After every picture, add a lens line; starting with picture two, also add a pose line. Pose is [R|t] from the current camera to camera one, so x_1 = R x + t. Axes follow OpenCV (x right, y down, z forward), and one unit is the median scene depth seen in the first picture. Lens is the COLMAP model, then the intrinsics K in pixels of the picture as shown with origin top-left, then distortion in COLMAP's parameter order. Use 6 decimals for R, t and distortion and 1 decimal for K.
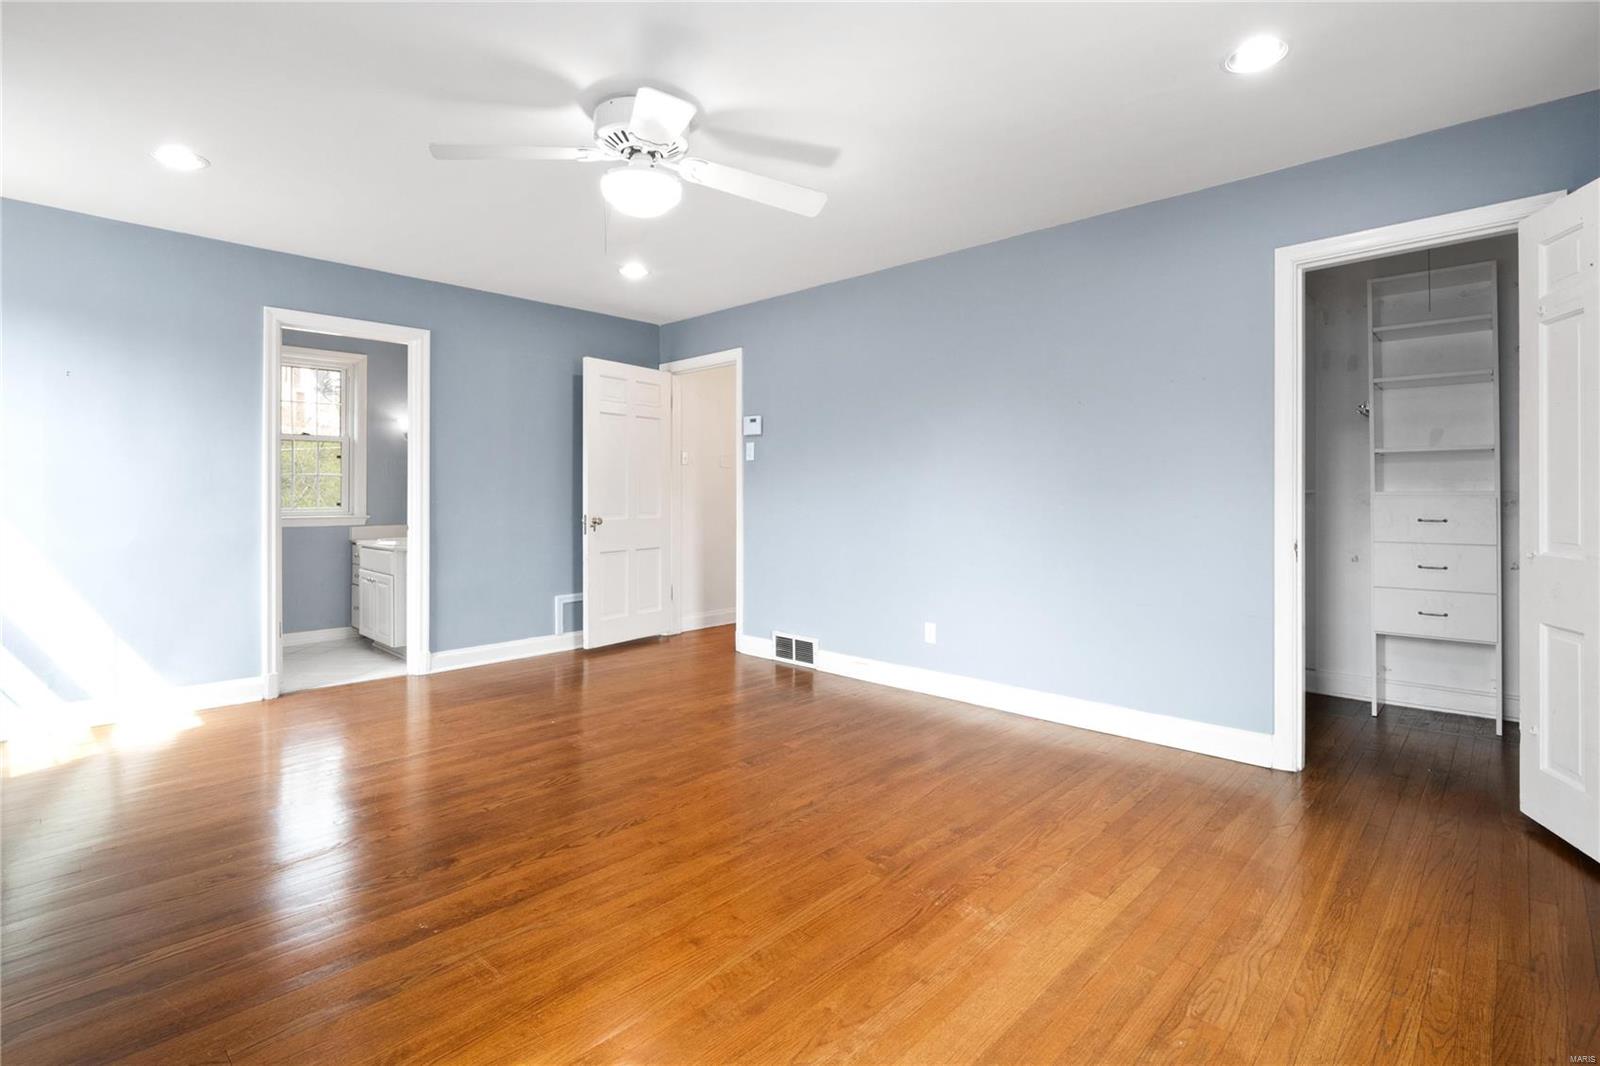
lens RADIAL K [[758.9, 0, 806.3], [0, 758.9, 497.8], [0, 0, 1]] dist [-0.000077, -0.000567]
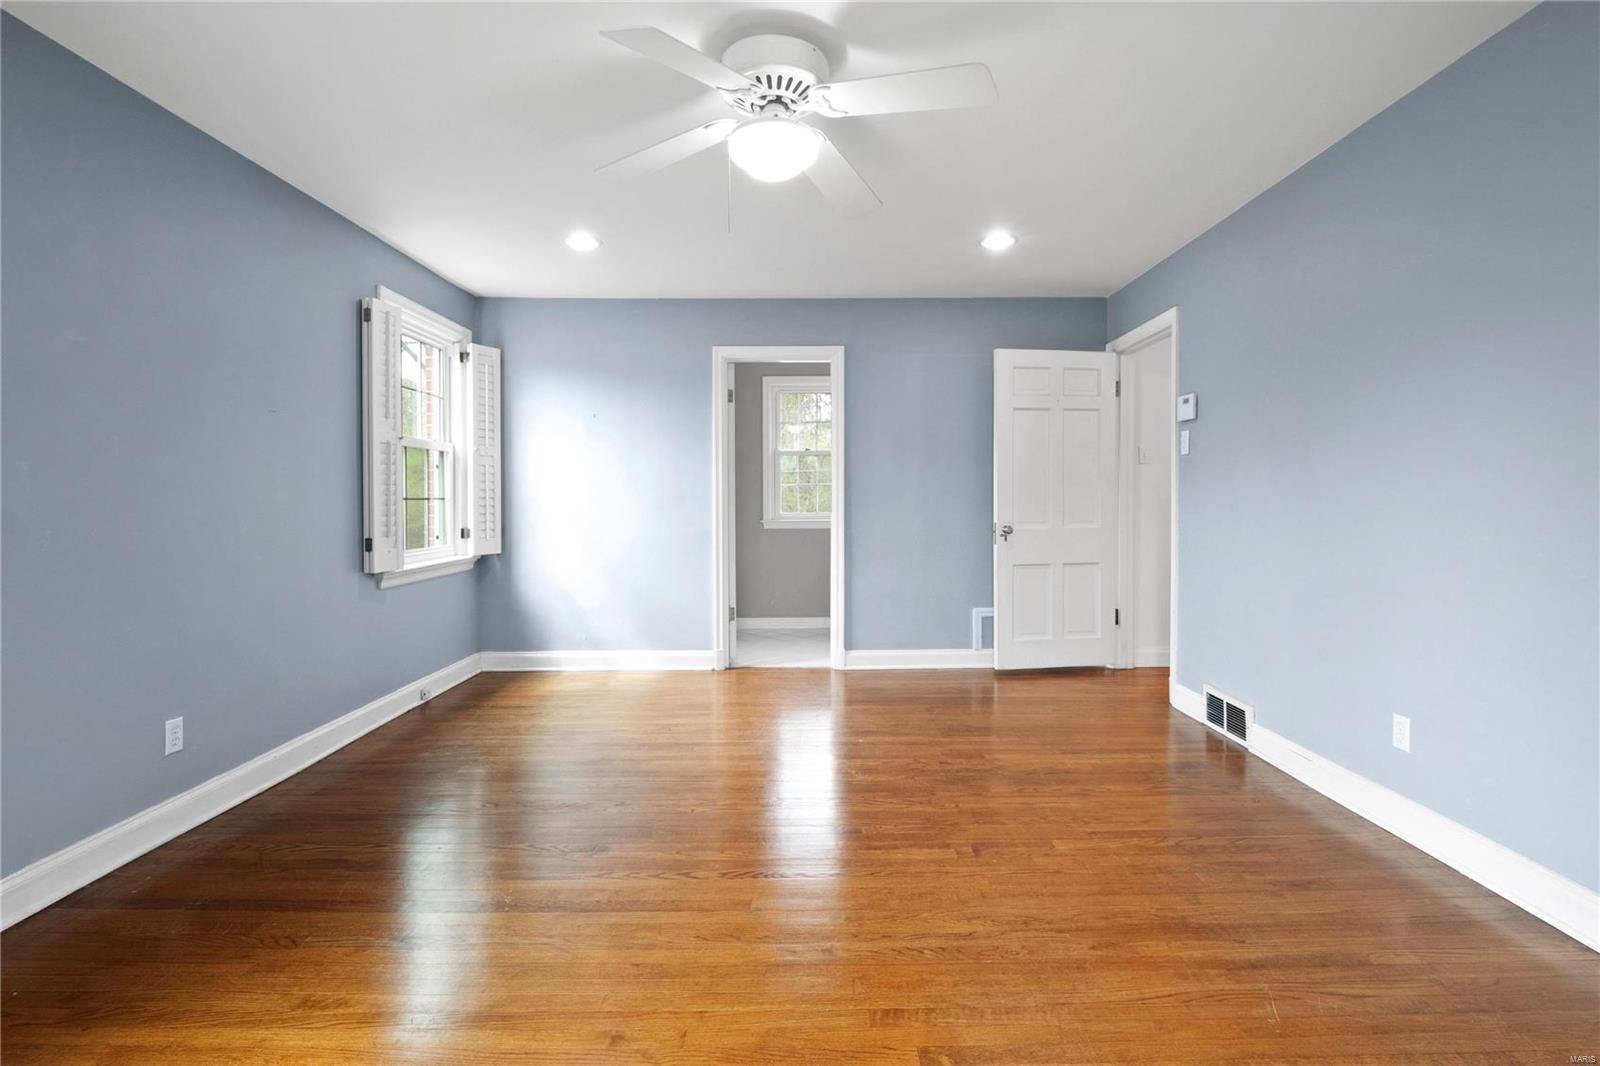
lens RADIAL K [[759.2, 0, 799.5], [0, 759.2, 517.4], [0, 0, 1]] dist [-0.011465, -0.001112]
pose [[0.692425, 0.012286, -0.721385, 0.212169], [0.002333, 0.999812, 0.019268, -0.002202], [0.721486, -0.015024, 0.692266, 0.209266]]
